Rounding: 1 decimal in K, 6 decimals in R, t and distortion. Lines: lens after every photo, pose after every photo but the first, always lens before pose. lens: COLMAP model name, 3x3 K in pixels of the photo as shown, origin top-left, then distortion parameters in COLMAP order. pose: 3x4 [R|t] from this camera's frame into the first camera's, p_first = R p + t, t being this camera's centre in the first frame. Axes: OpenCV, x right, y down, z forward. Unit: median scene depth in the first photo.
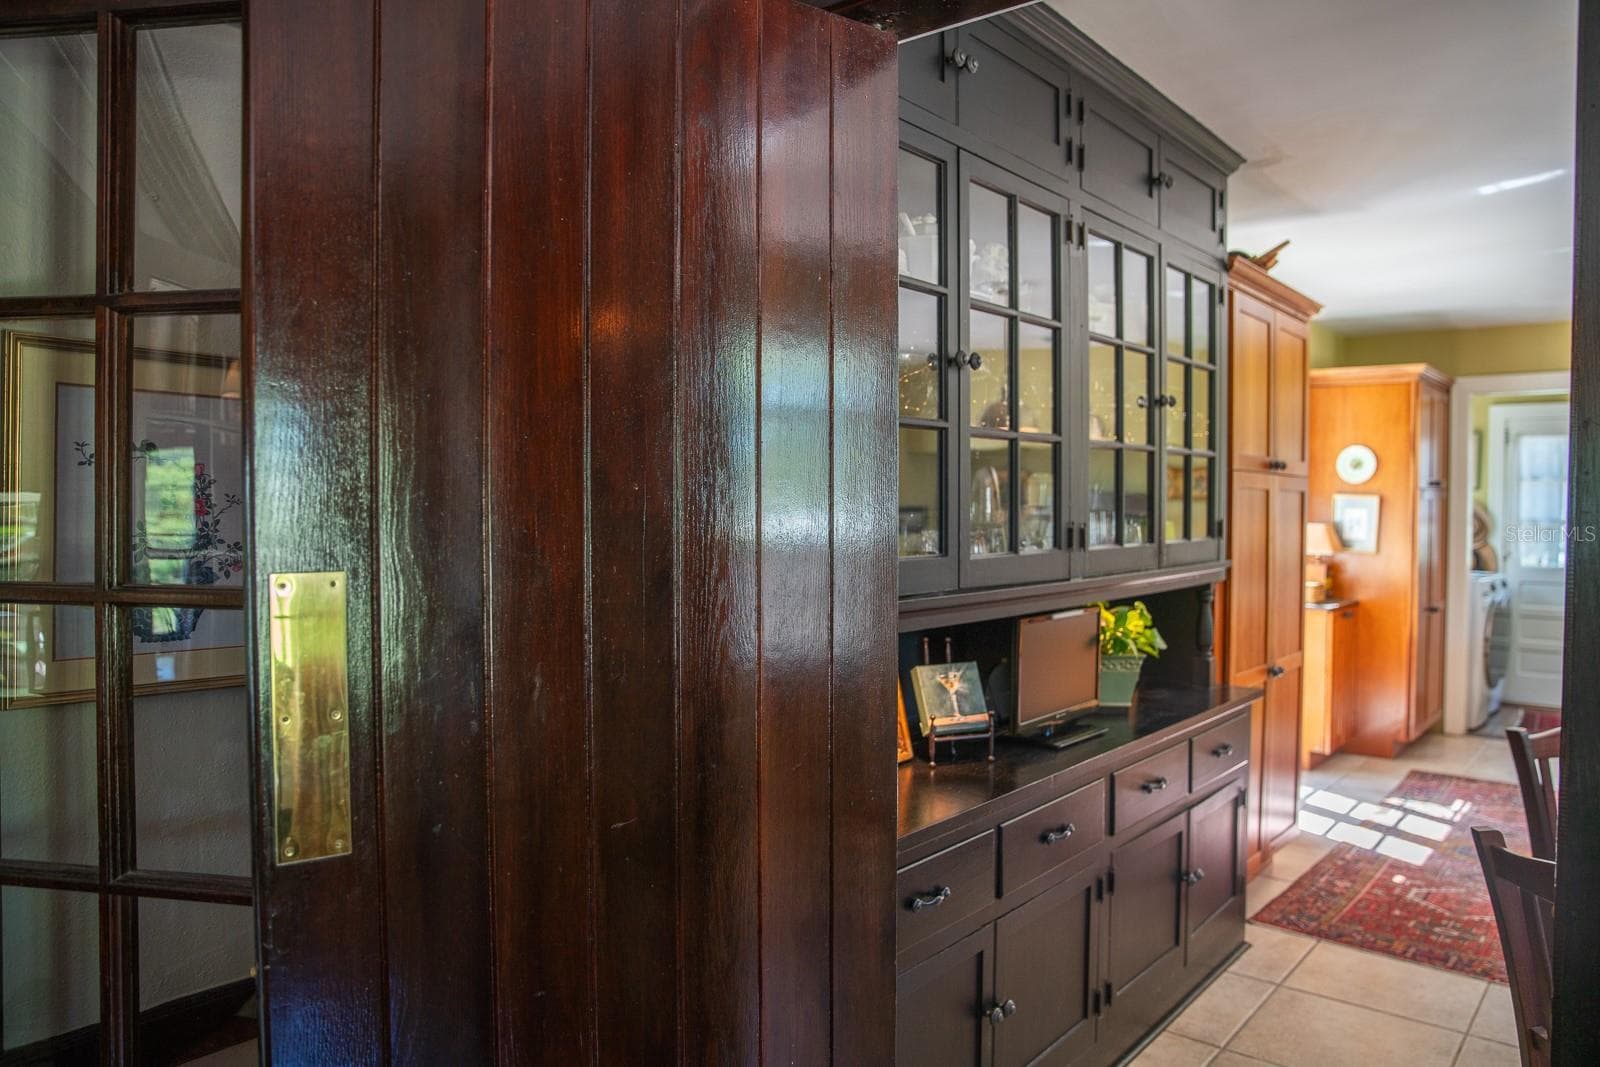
lens RADIAL K [[1100.4, 0, 800.0], [0, 1100.4, 533.5], [0, 0, 1]] dist [-0.111970, 0.072428]
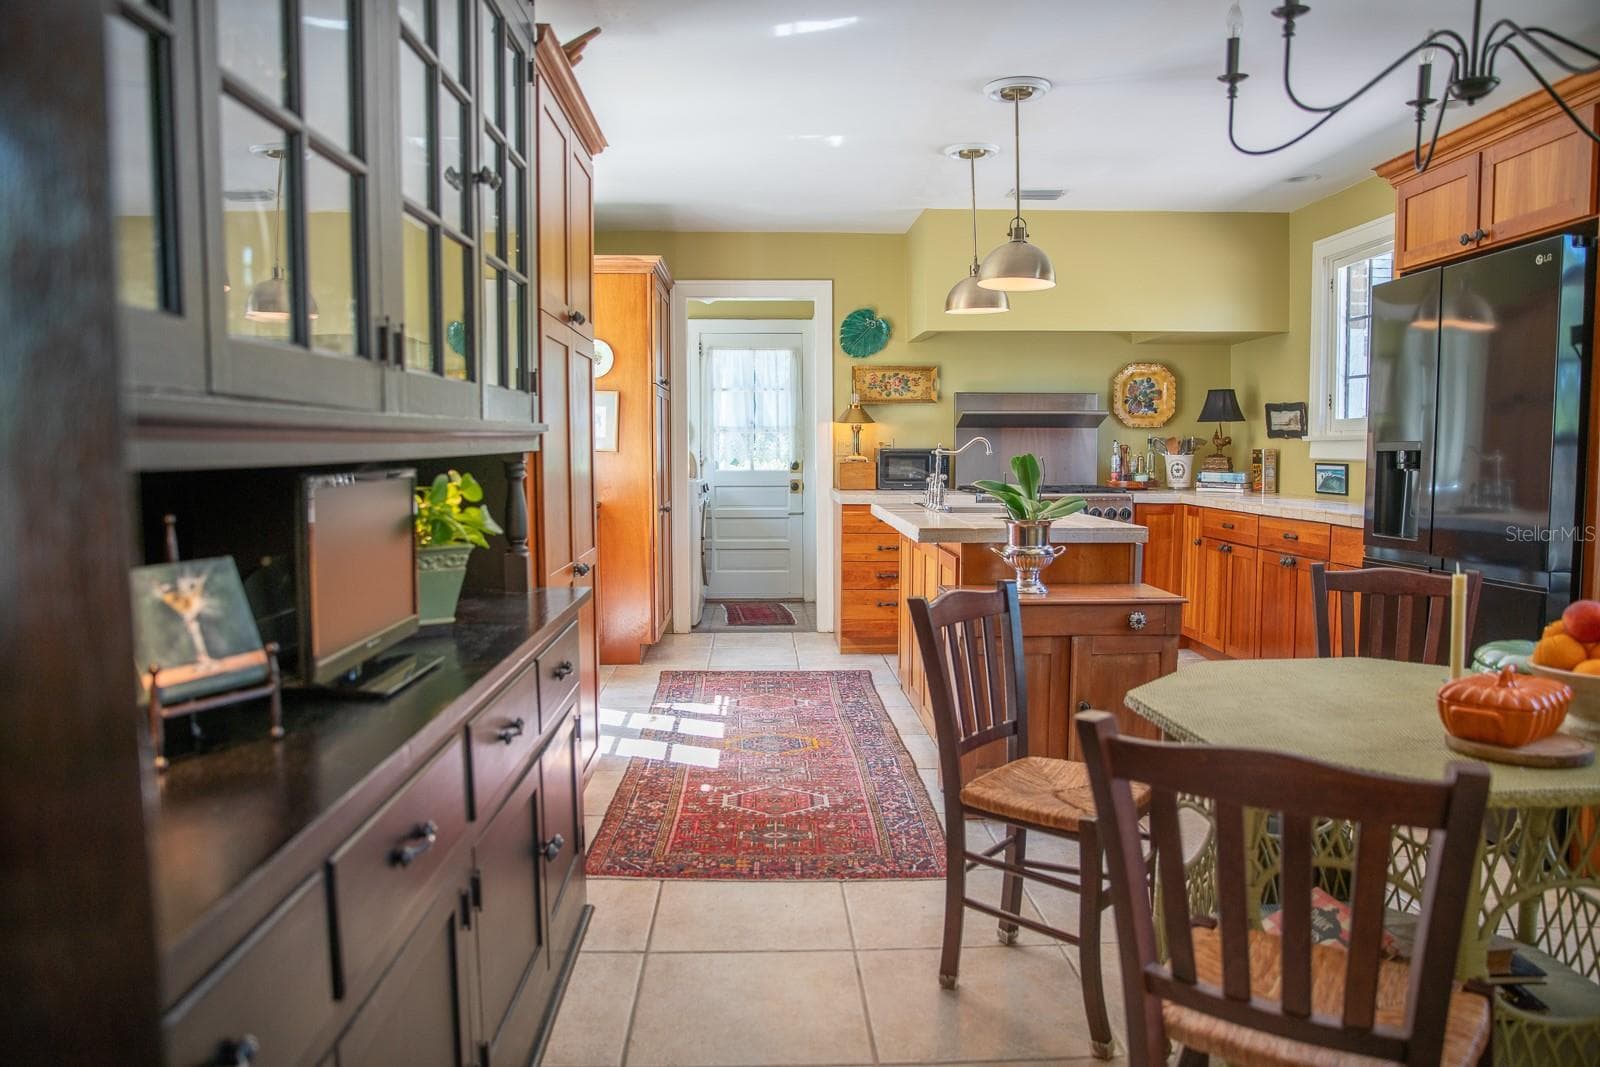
lens RADIAL K [[1083.2, 0, 800.0], [0, 1083.2, 533.5], [0, 0, 1]] dist [-0.111503, 0.082261]
pose [[0.738089, -0.057849, 0.672219, 0.013115], [0.019125, 0.997711, 0.064861, 0.049650], [-0.674432, -0.035017, 0.737506, 0.278988]]
